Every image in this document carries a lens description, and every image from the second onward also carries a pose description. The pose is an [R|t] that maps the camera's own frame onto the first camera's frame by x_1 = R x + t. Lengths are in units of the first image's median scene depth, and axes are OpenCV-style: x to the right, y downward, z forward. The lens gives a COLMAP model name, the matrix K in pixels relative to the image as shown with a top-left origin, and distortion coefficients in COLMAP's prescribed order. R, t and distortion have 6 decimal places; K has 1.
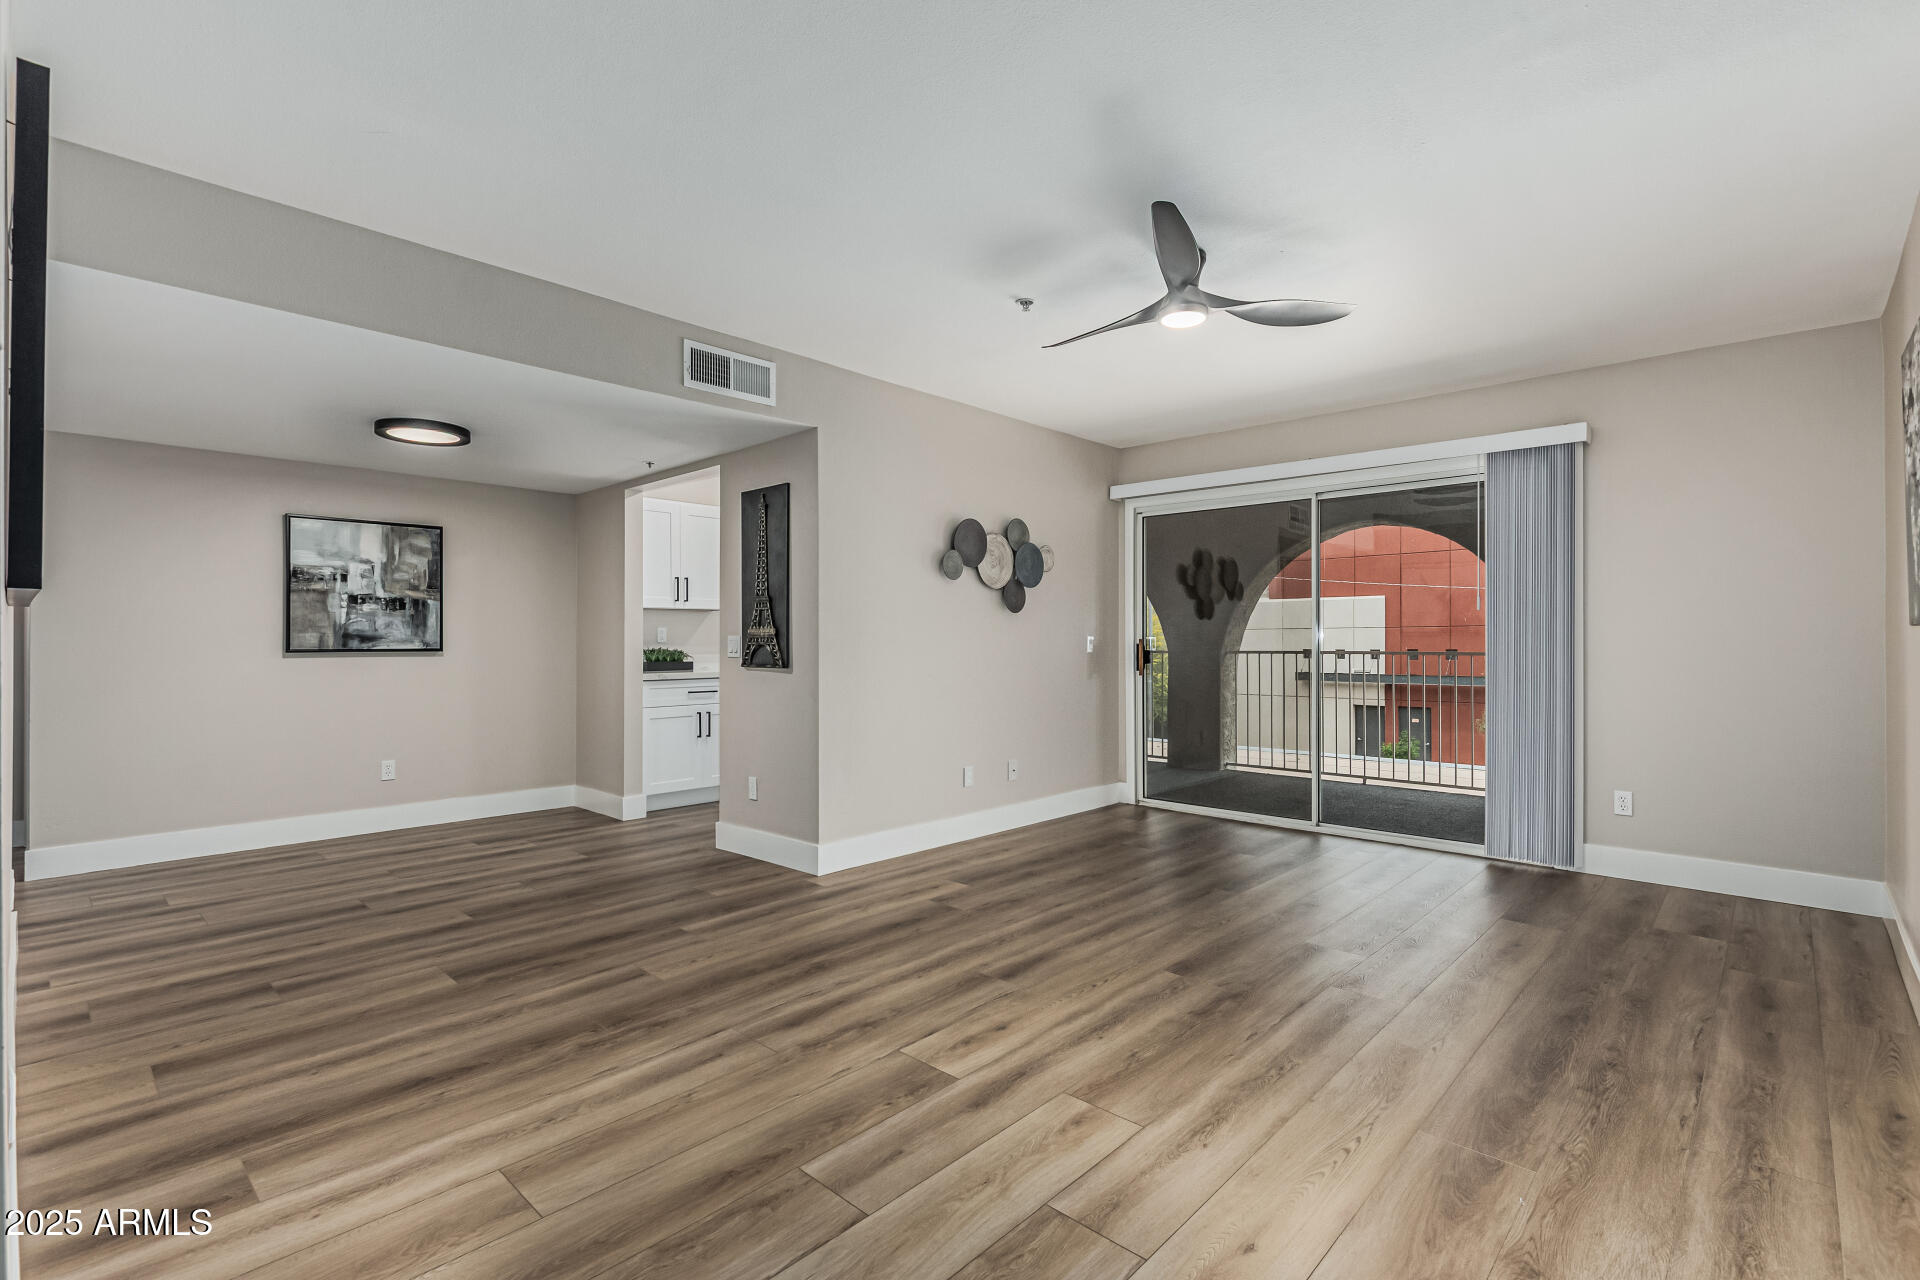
lens RADIAL K [[874.6, 0, 963.1], [0, 874.6, 645.7], [0, 0, 1]] dist [0.009932, -0.003313]
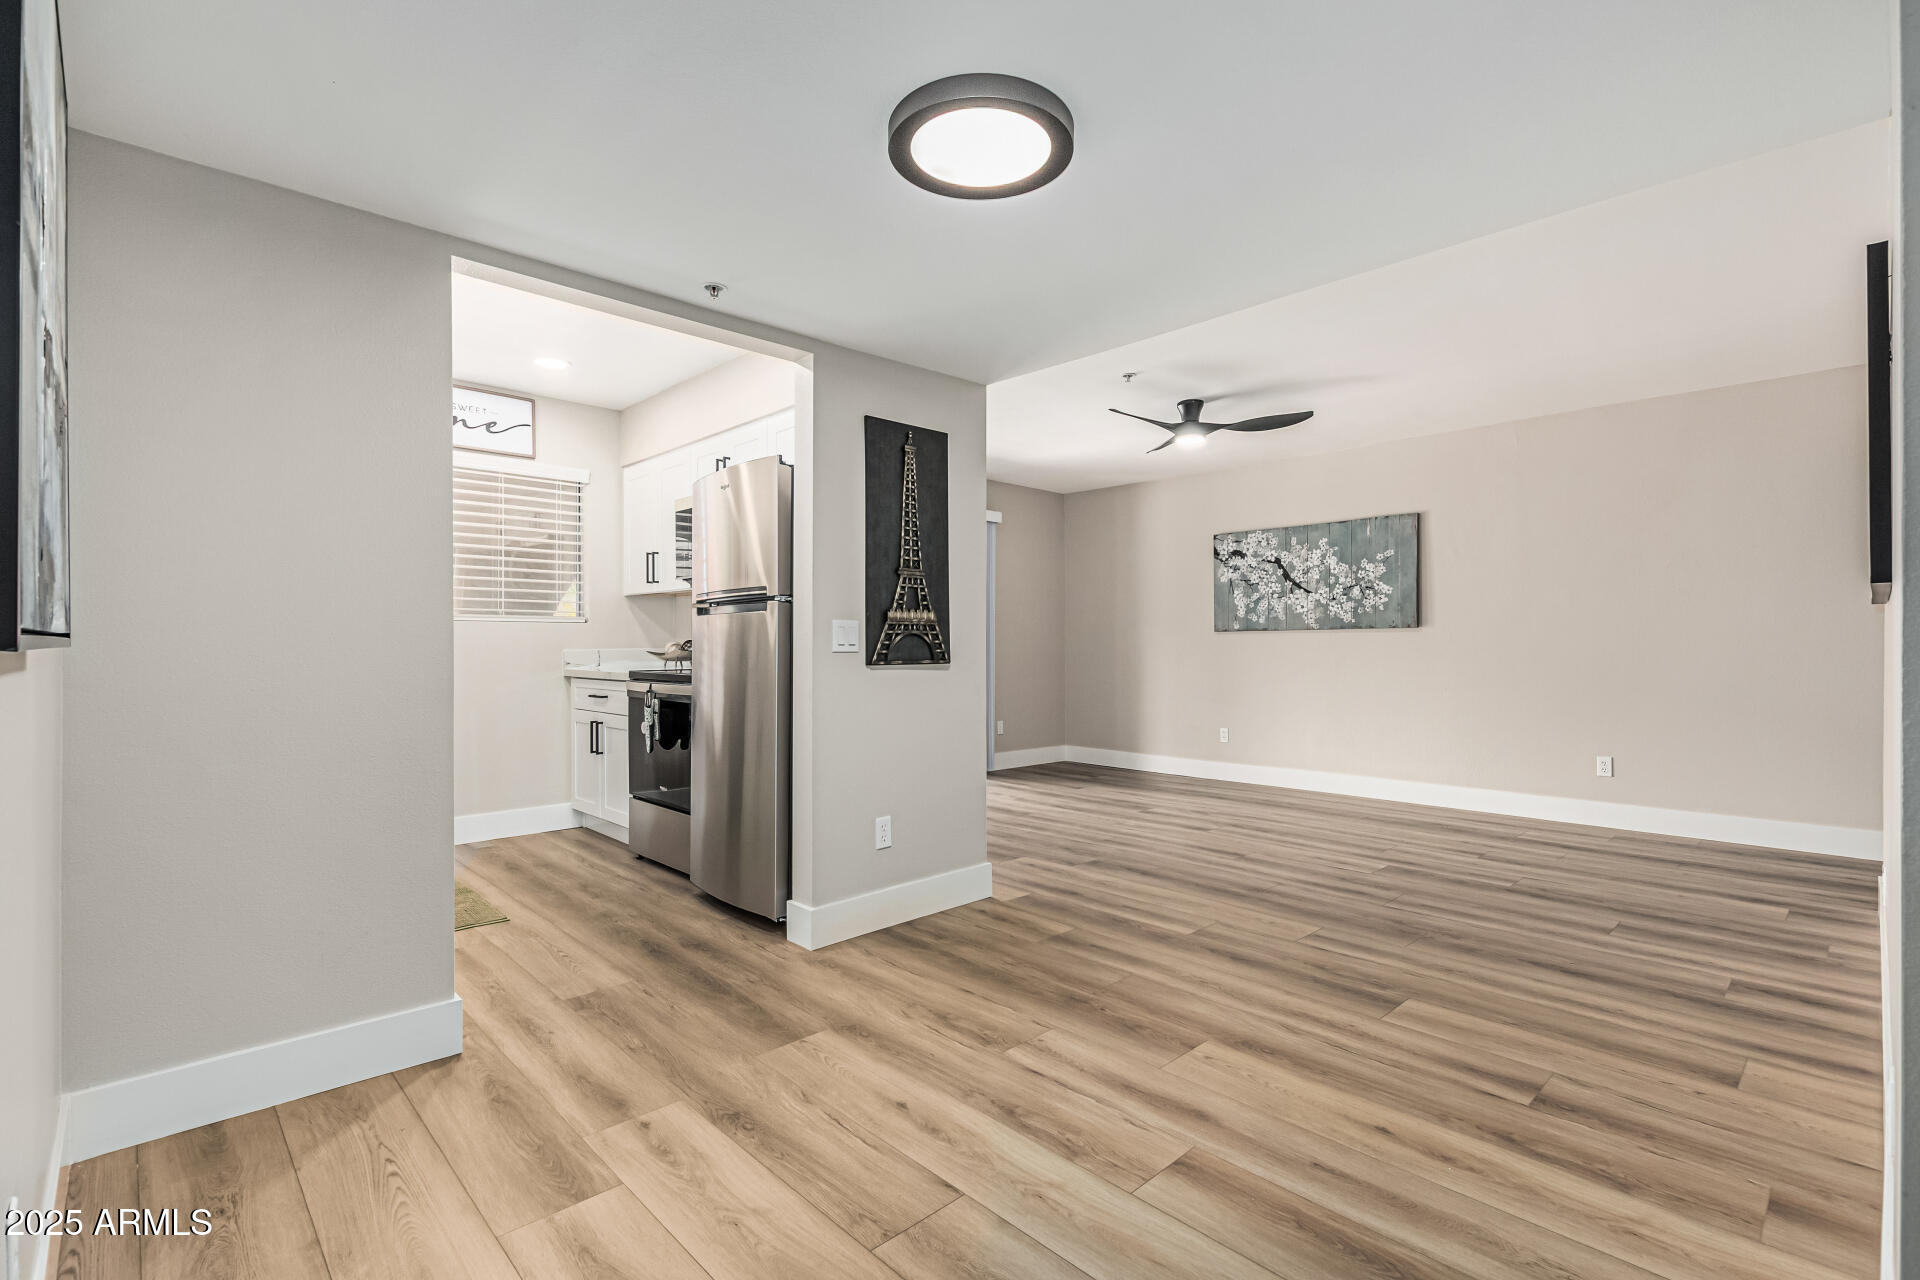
lens RADIAL K [[874.6, 0, 963.4], [0, 874.6, 648.9], [0, 0, 1]] dist [0.009932, -0.003313]
pose [[0.056377, -0.005090, 0.998397, -0.960110], [0.004225, 0.999979, 0.004859, 0.008100], [-0.998401, 0.003945, 0.056398, 0.894240]]
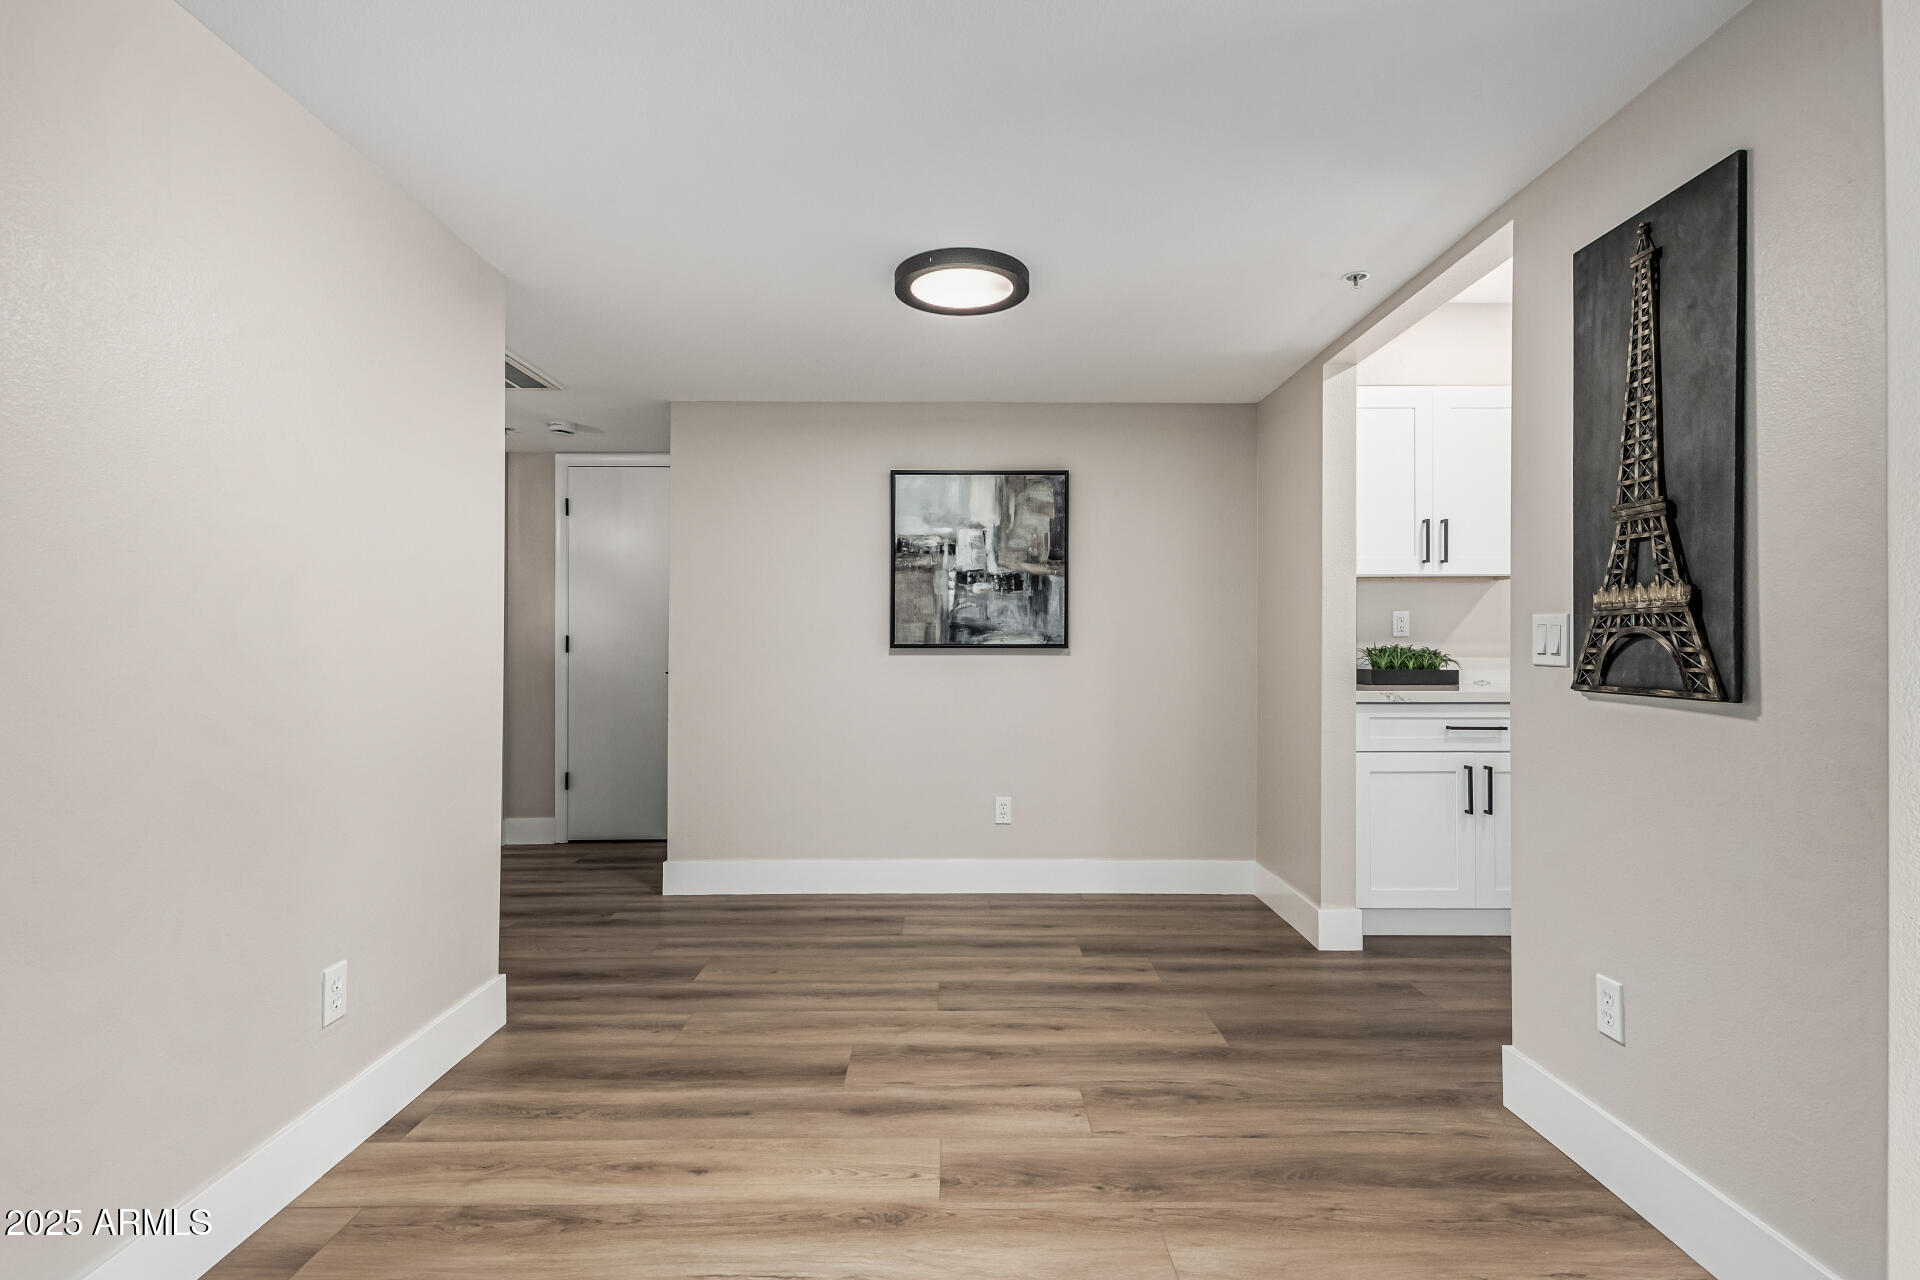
lens RADIAL K [[913.2, 0, 965.0], [0, 913.2, 635.5], [0, 0, 1]] dist [0.008488, 0.000362]
pose [[0.690446, -0.003774, -0.723374, -0.143467], [-0.005350, 0.999932, -0.010324, 0.005063], [0.723364, 0.010998, 0.690379, 0.515232]]
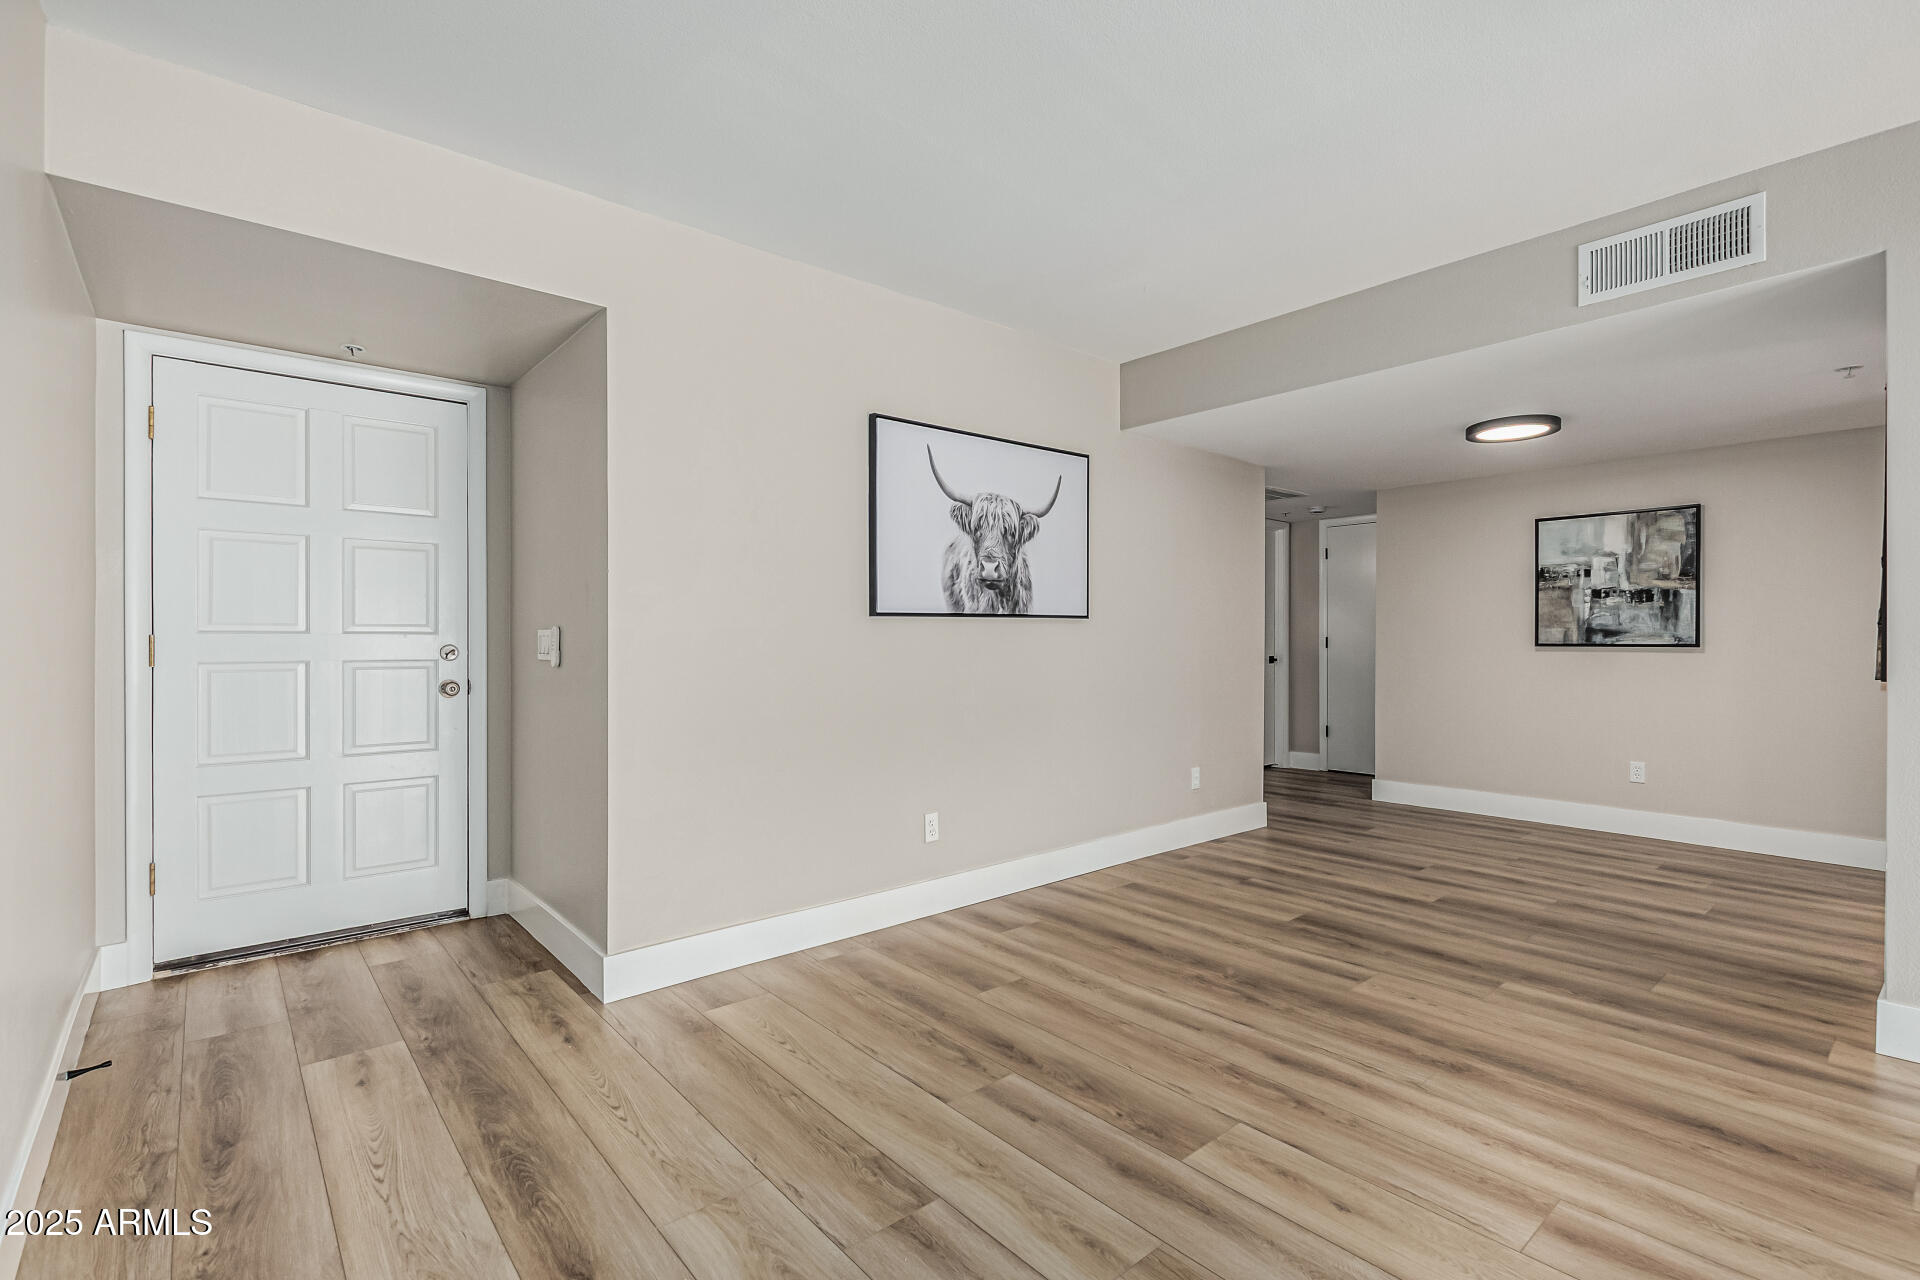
lens RADIAL K [[874.6, 0, 964.2], [0, 874.6, 643.0], [0, 0, 1]] dist [0.009932, -0.003313]
pose [[-0.108826, 0.006369, -0.994040, 0.417498], [-0.003783, 0.999970, 0.006821, -0.001161], [0.994054, 0.004503, -0.108798, 0.437617]]
